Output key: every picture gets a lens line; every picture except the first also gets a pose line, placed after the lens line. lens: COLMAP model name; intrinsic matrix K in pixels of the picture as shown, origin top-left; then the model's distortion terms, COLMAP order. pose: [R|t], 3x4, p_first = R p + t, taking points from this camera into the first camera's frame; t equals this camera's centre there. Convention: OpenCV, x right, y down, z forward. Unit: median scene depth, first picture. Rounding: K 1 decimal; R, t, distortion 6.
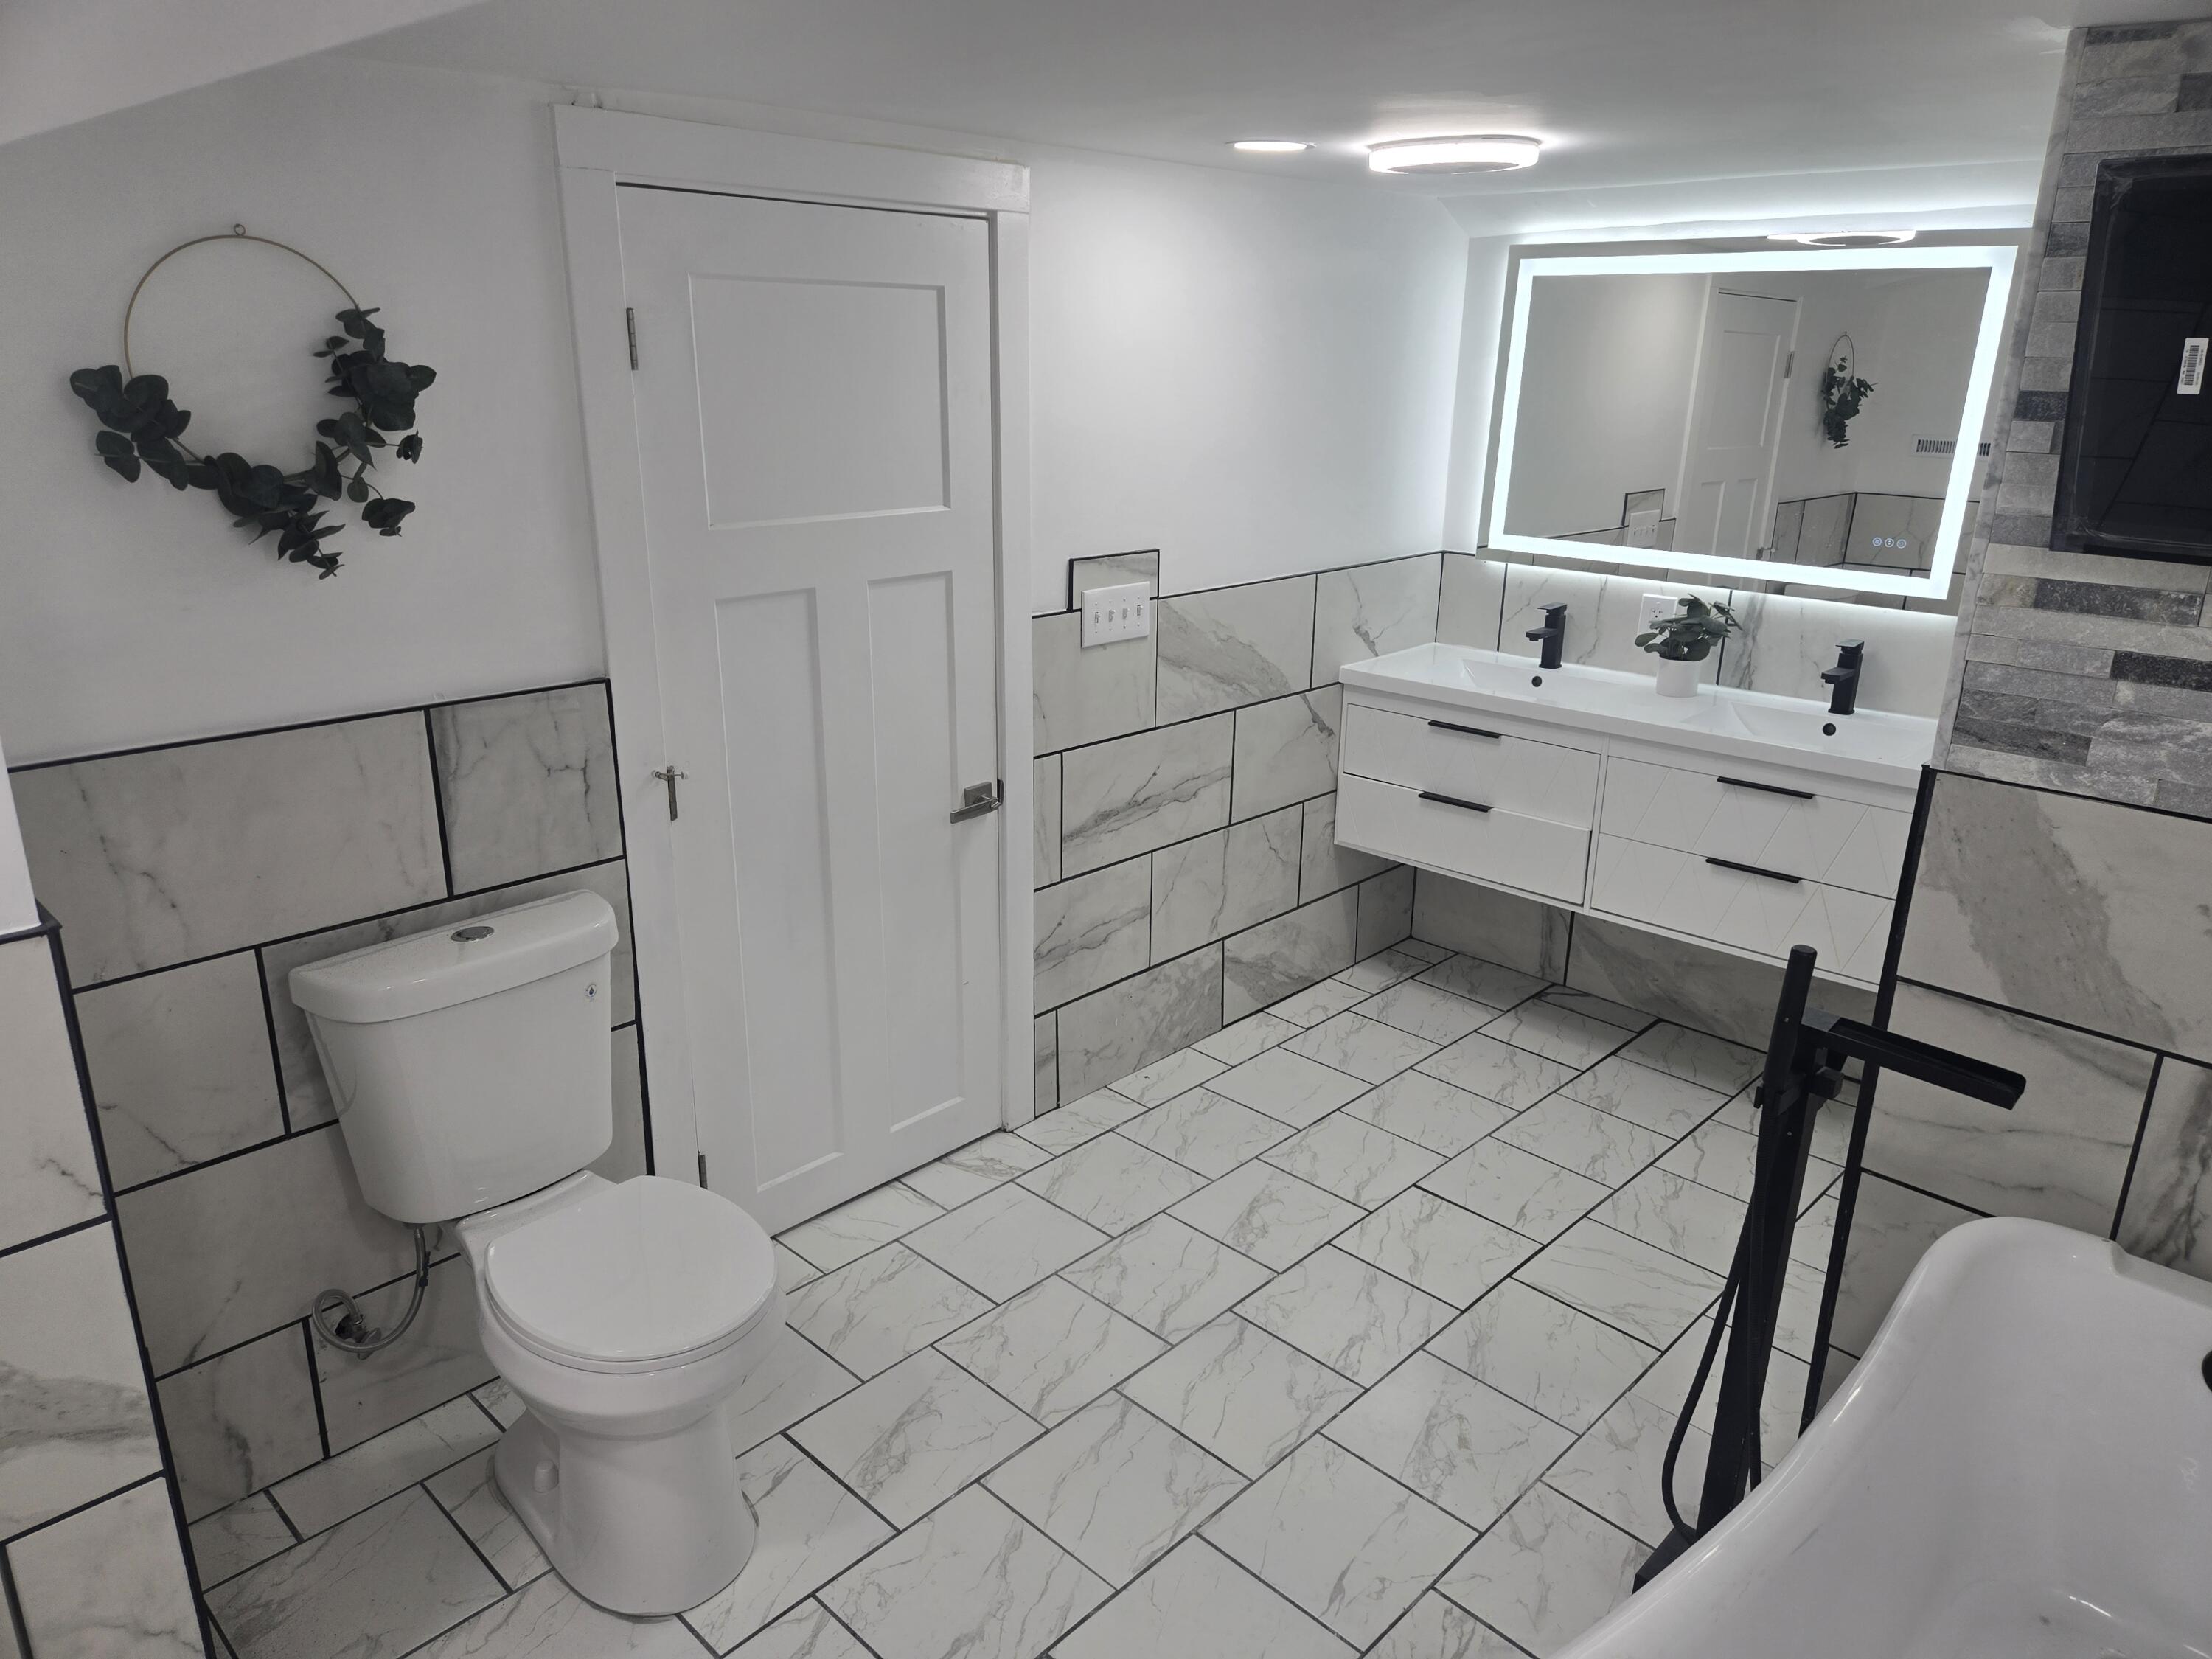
lens RADIAL K [[1489.8, 0, 1104.2], [0, 1489.8, 824.9], [0, 0, 1]] dist [0.068277, -0.057712]
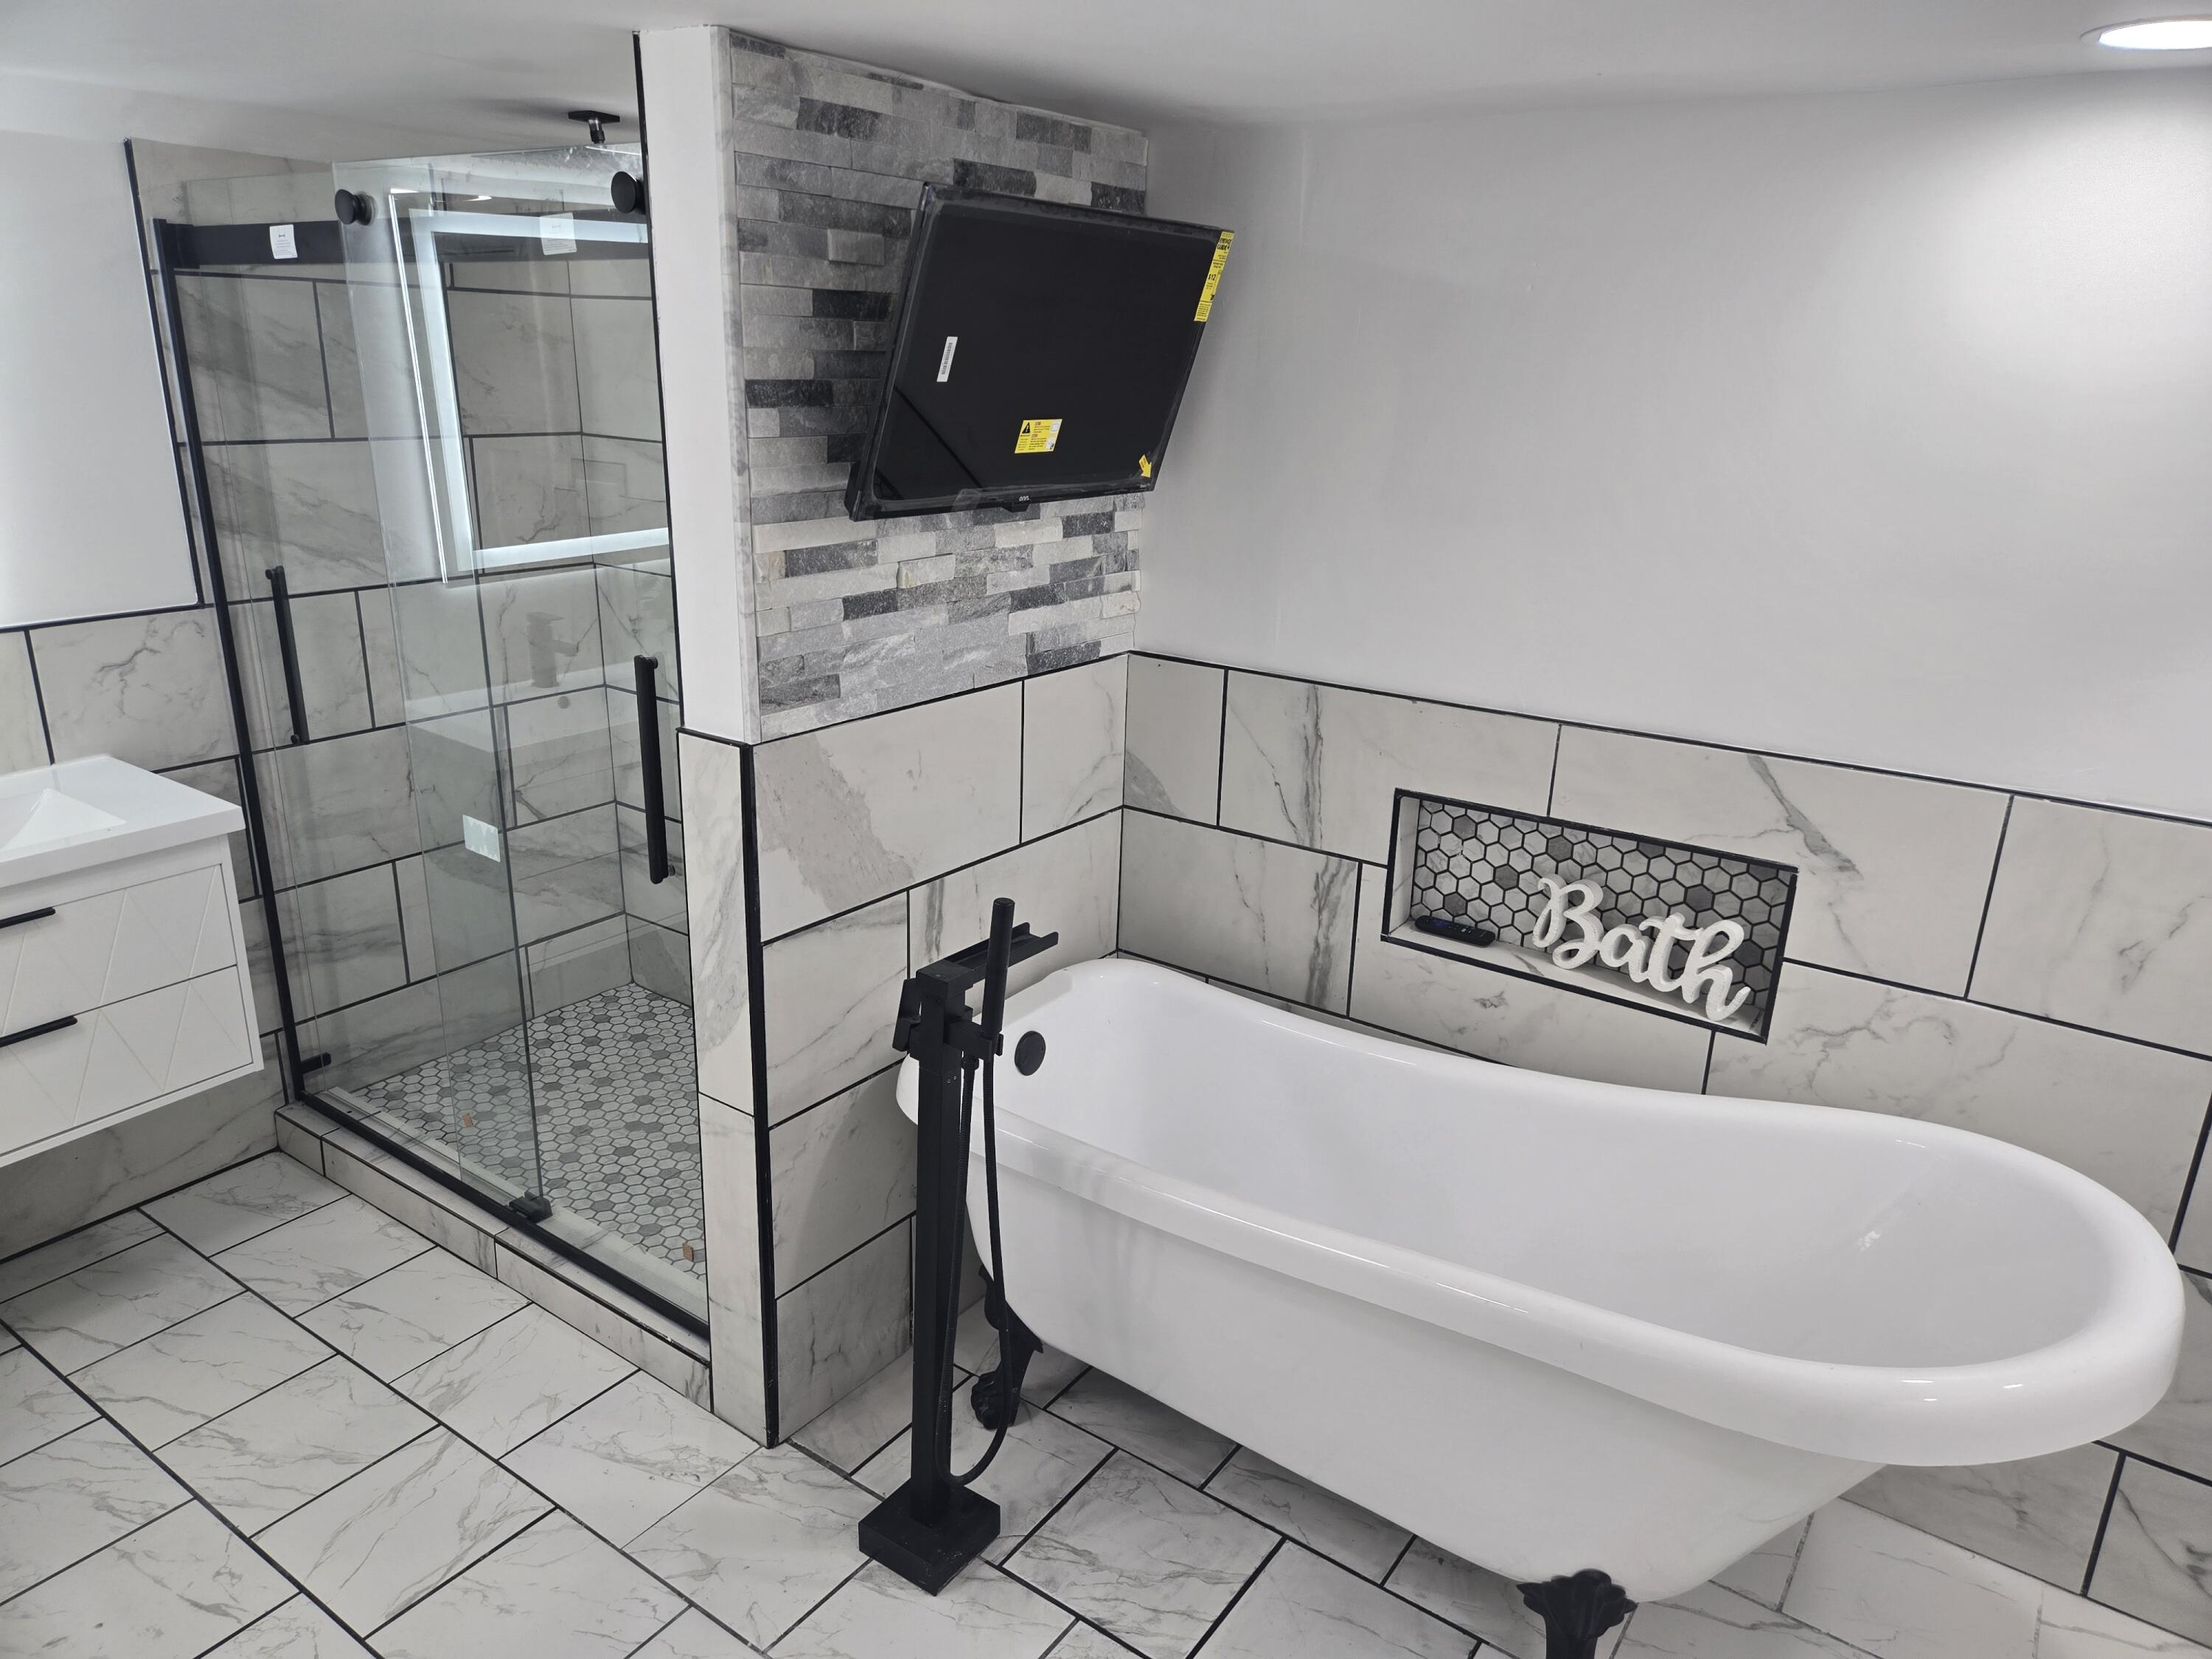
lens RADIAL K [[1489.8, 0, 1102.8], [0, 1489.8, 839.1], [0, 0, 1]] dist [0.068277, -0.057712]
pose [[-0.155340, -0.332441, 0.930243, -0.511971], [0.270845, 0.891257, 0.363736, -0.313579], [-0.950007, 0.308454, -0.048408, 0.911247]]
